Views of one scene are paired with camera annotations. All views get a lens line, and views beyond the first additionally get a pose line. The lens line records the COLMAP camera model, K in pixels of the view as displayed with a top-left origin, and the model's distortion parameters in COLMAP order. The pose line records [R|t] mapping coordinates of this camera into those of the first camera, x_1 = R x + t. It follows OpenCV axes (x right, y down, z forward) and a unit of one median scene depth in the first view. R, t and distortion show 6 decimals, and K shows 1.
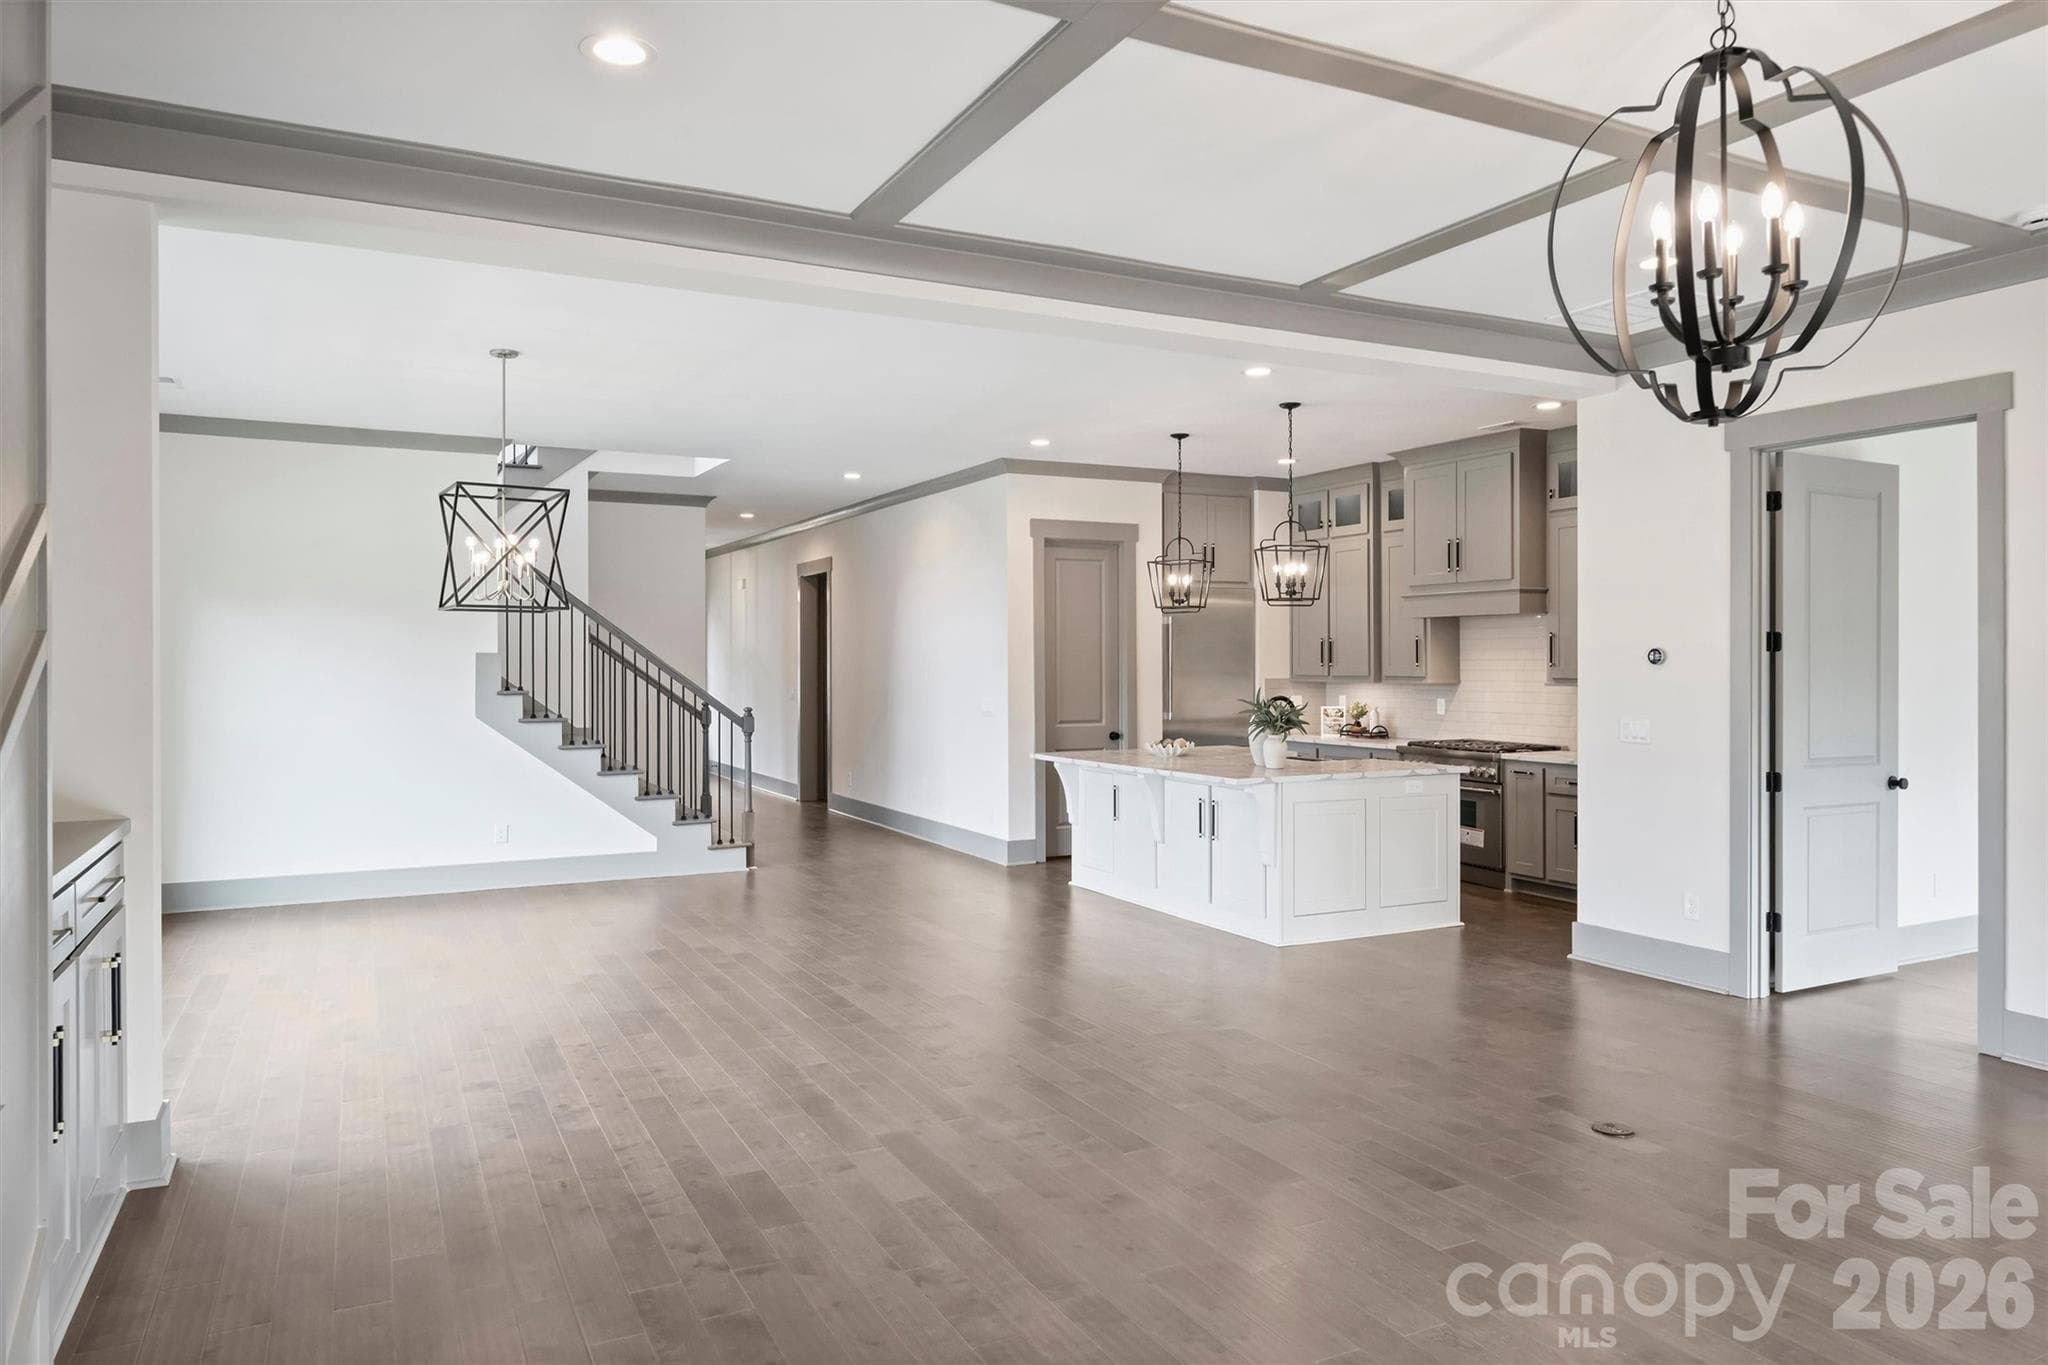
lens RADIAL K [[1332.1, 0, 1024.0], [0, 1332.1, 682.5], [0, 0, 1]] dist [-0.046004, -0.001531]
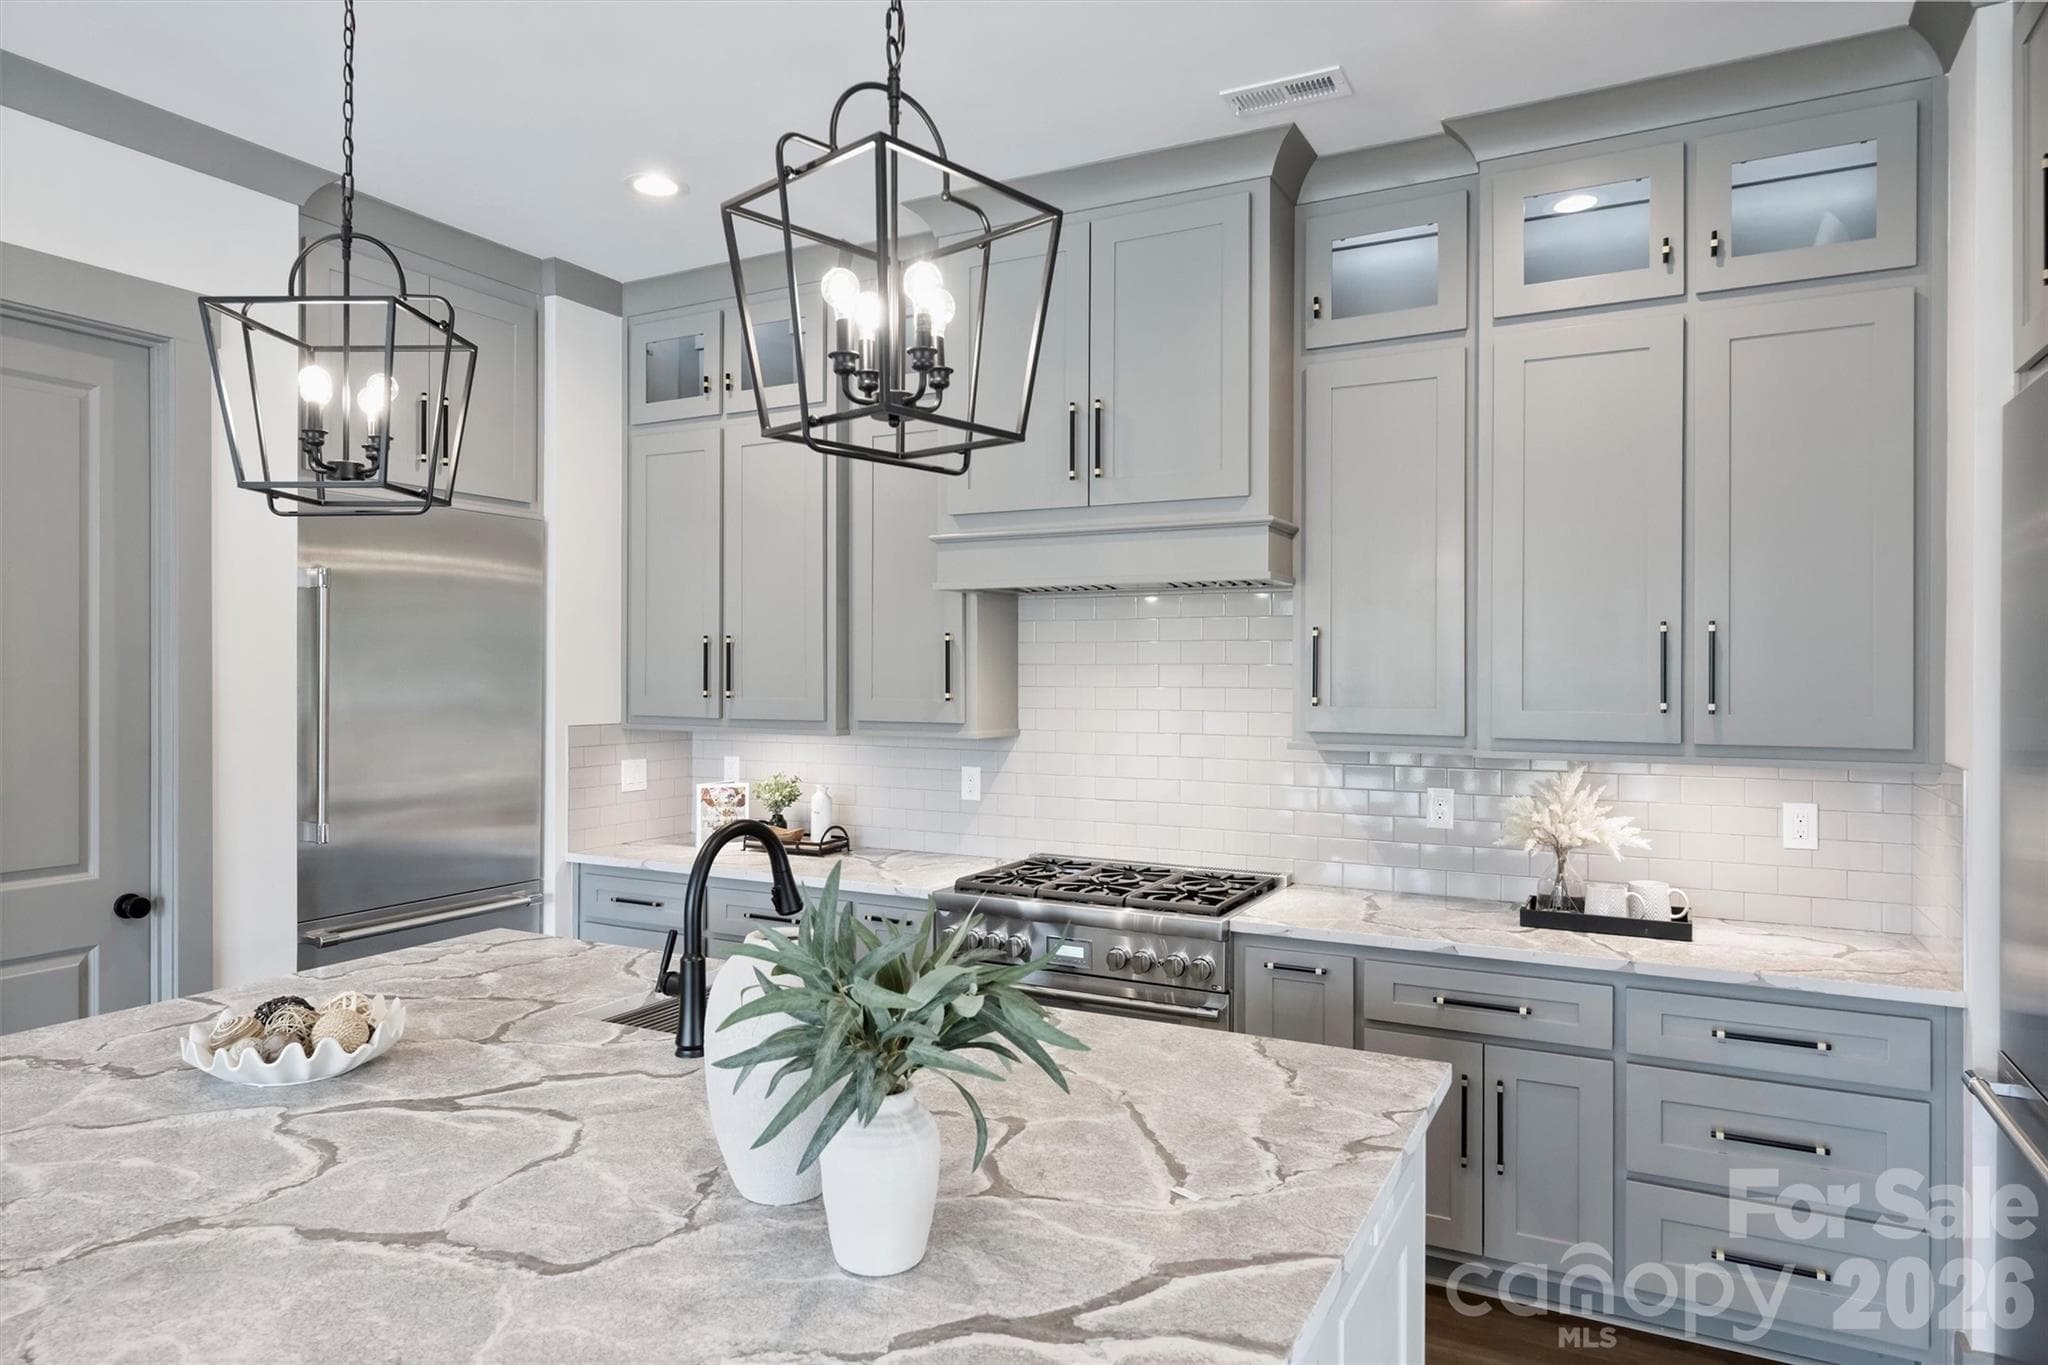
lens RADIAL K [[1232.3, 0, 1024.0], [0, 1232.3, 682.5], [0, 0, 1]] dist [-0.007739, -0.002175]
pose [[0.817216, 0.003703, 0.576319, 0.078695], [0.002274, 0.999951, -0.009650, -0.014560], [-0.576326, 0.009197, 0.817168, 0.657398]]
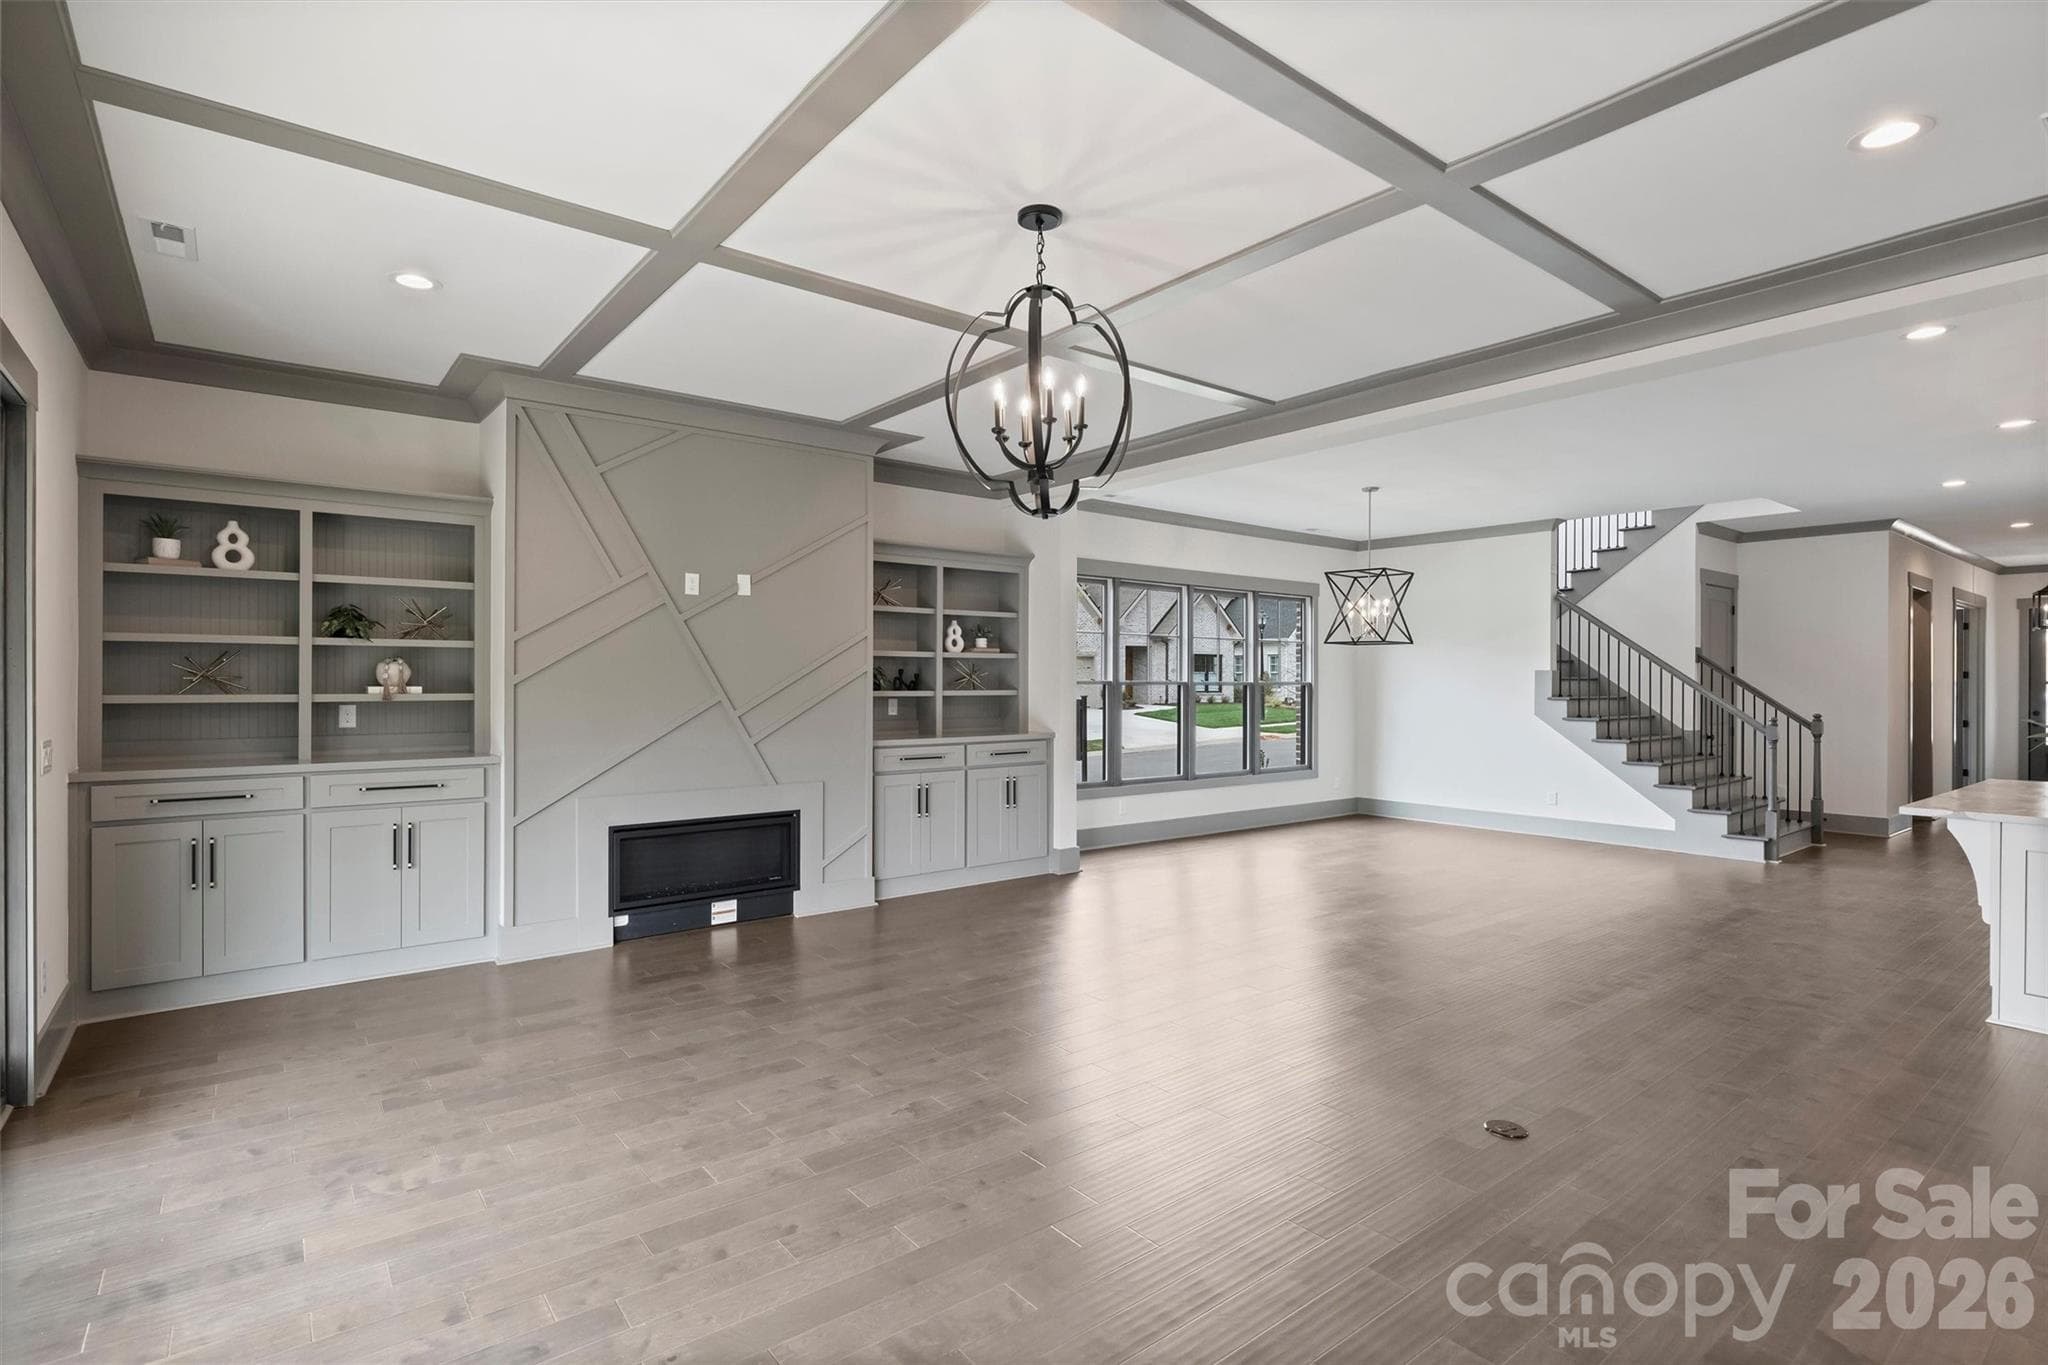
lens RADIAL K [[991.8, 0, 1015.1], [0, 991.8, 686.6], [0, 0, 1]] dist [-0.001617, -0.000219]
pose [[0.192328, 0.008578, -0.981293, 0.488525], [-0.017921, 0.999826, 0.005227, 0.000083], [0.981167, 0.016580, 0.192448, 0.216538]]
